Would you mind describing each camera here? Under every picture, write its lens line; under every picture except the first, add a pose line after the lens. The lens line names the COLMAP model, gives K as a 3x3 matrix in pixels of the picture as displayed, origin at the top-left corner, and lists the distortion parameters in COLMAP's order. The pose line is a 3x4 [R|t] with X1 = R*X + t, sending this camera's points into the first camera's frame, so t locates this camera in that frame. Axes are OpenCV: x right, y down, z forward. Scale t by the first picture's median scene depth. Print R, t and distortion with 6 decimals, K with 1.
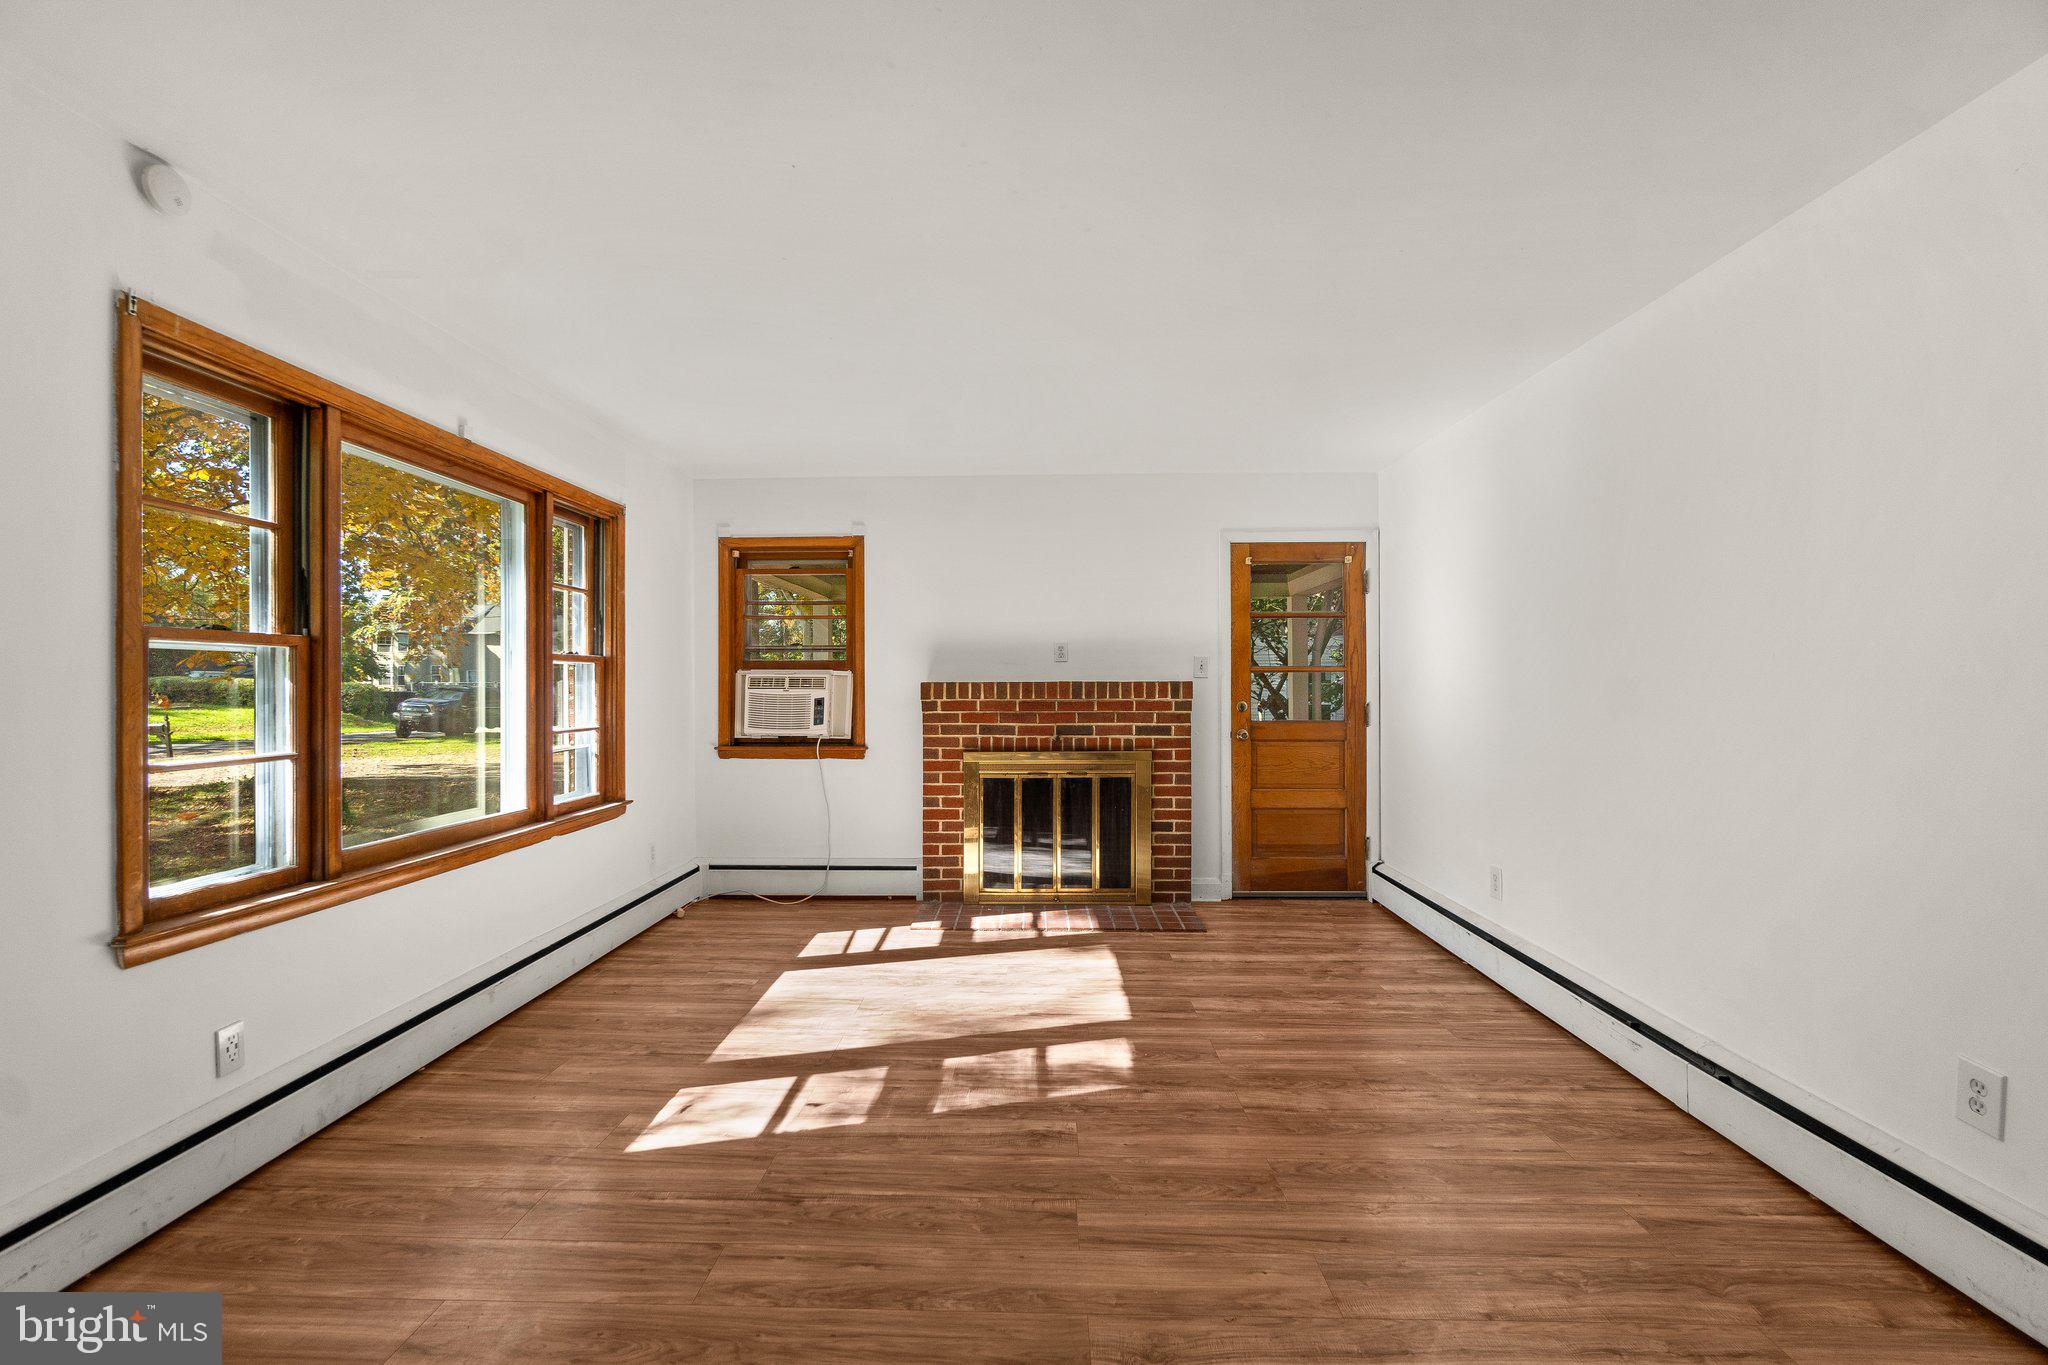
lens RADIAL K [[885.9, 0, 1023.0], [0, 885.9, 679.9], [0, 0, 1]] dist [-0.004581, 0.001955]
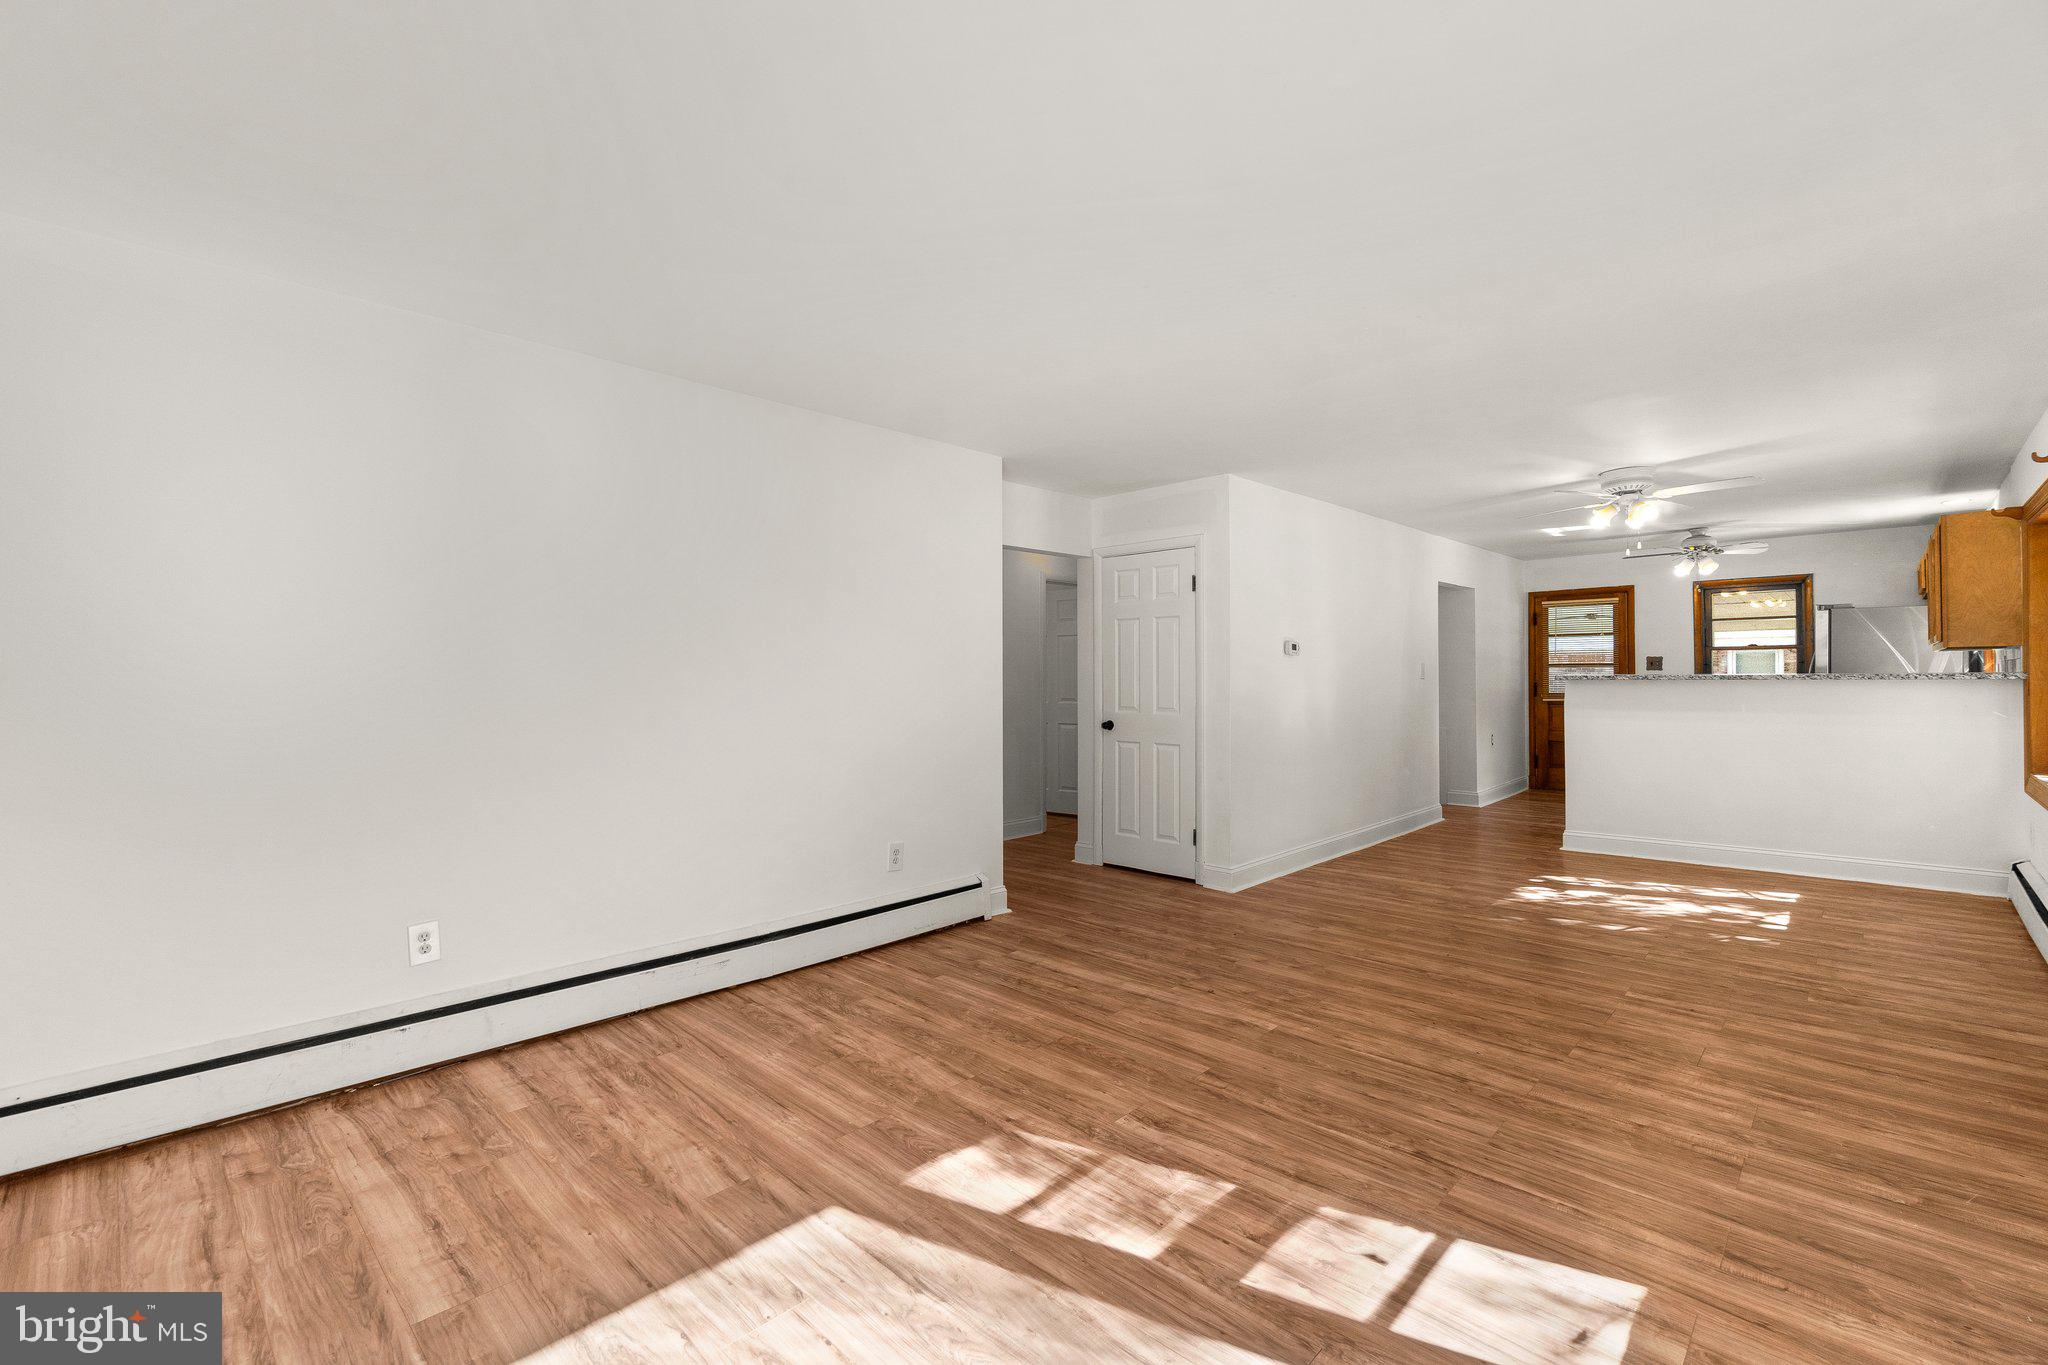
lens RADIAL K [[885.9, 0, 1016.2], [0, 885.9, 671.2], [0, 0, 1]] dist [-0.004581, 0.001955]
pose [[-0.732685, 0.010609, 0.680486, -0.330983], [0.002740, 0.999916, -0.012638, 0.005104], [-0.680563, -0.007395, -0.732652, 1.108243]]
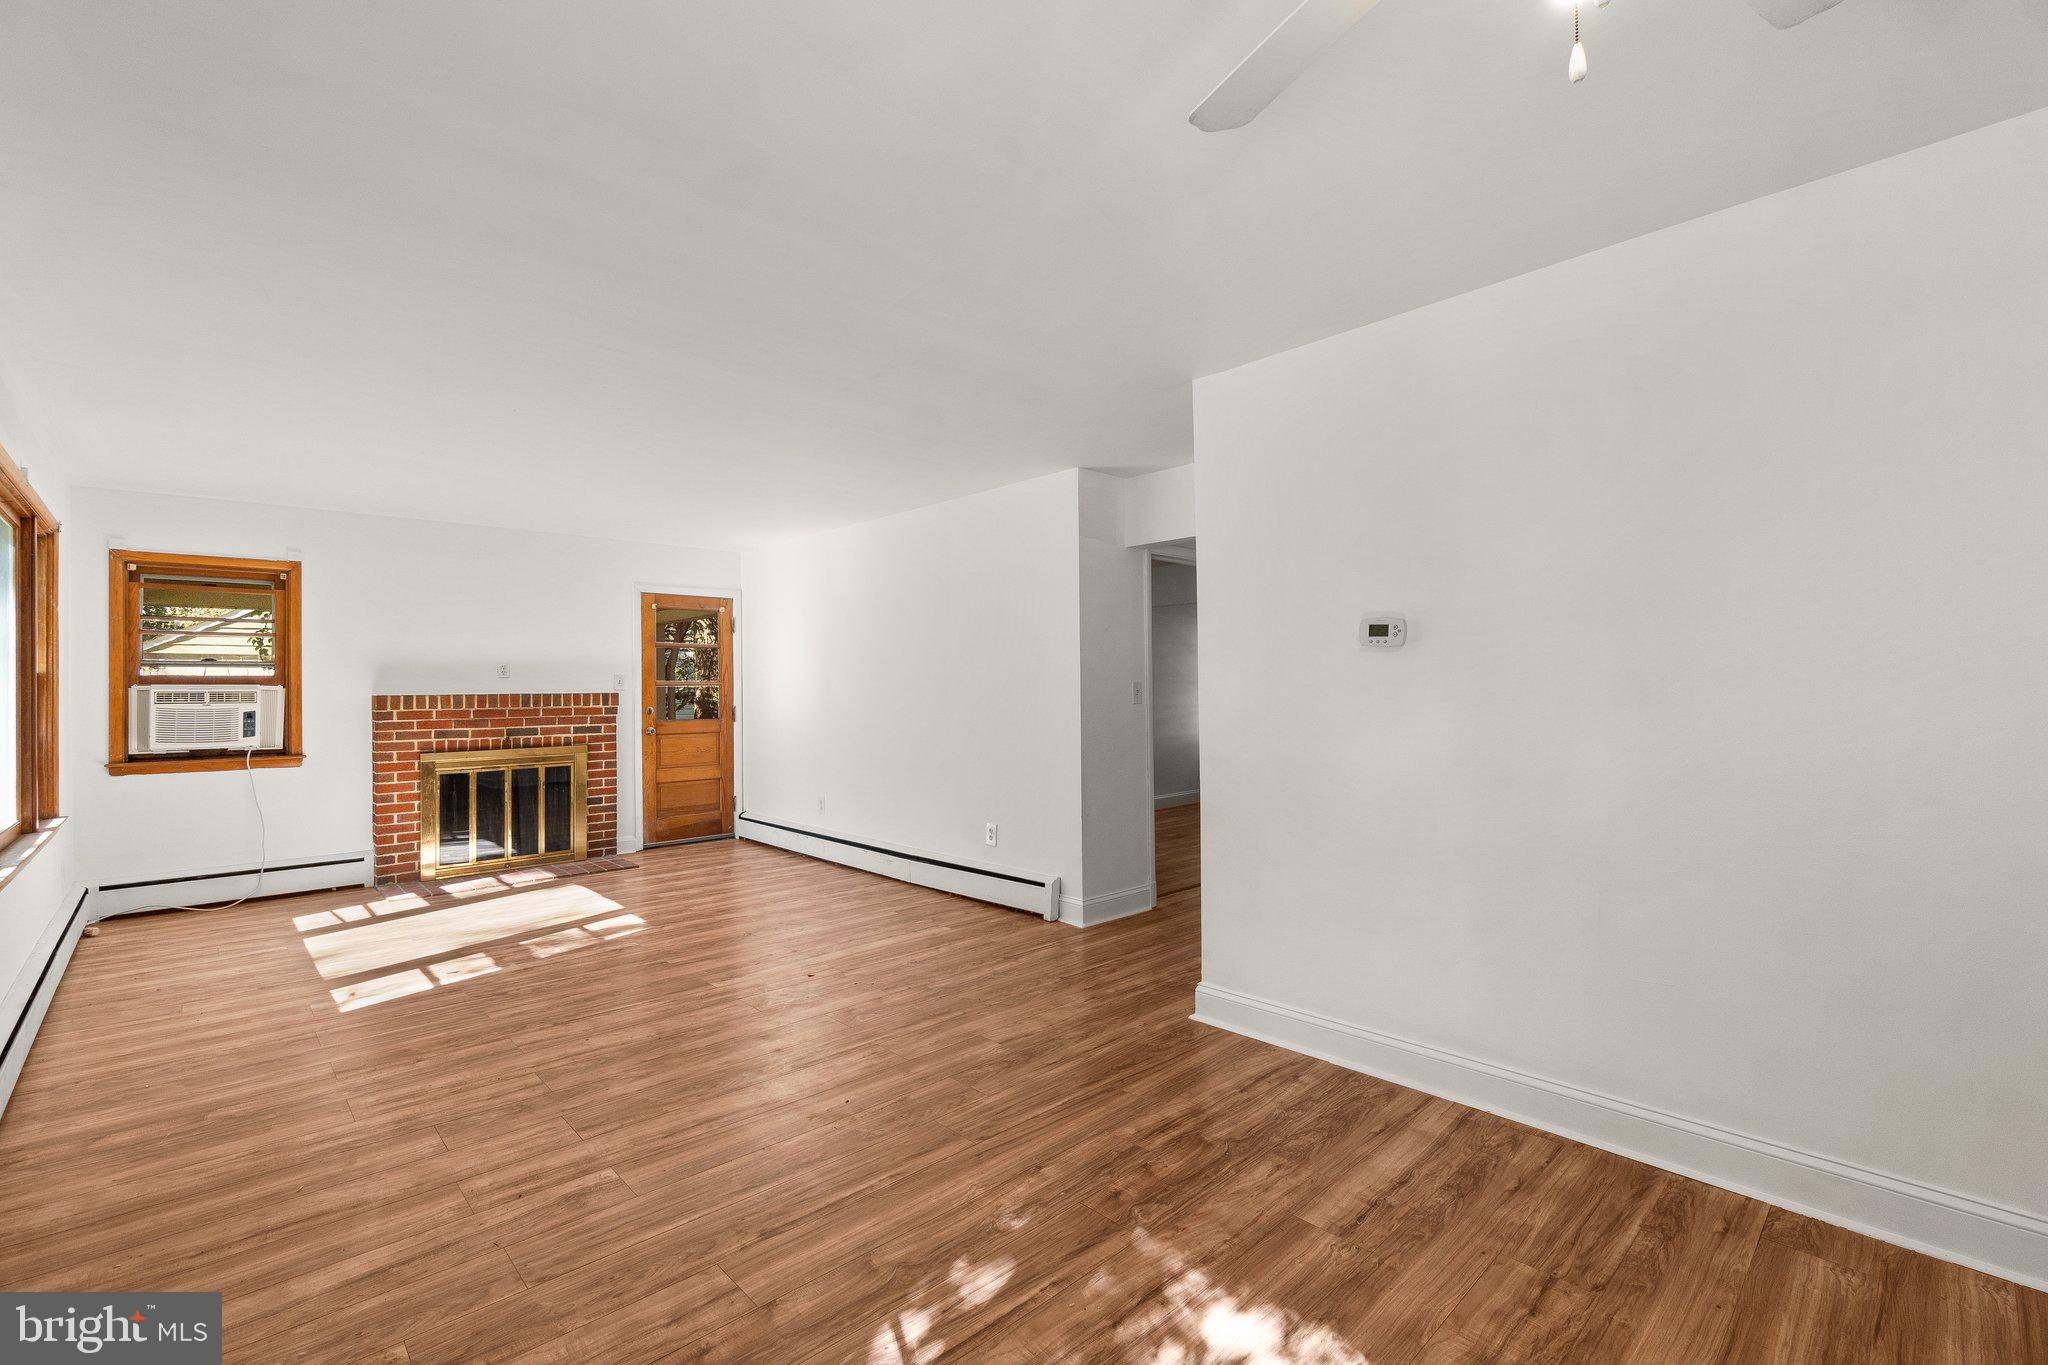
lens RADIAL K [[885.9, 0, 1027.3], [0, 885.9, 675.2], [0, 0, 1]] dist [-0.004581, 0.001955]
pose [[0.706459, 0.005581, 0.707732, -0.397670], [0.003865, 0.999924, -0.011744, -0.008806], [-0.707743, 0.011032, 0.706383, -0.507910]]
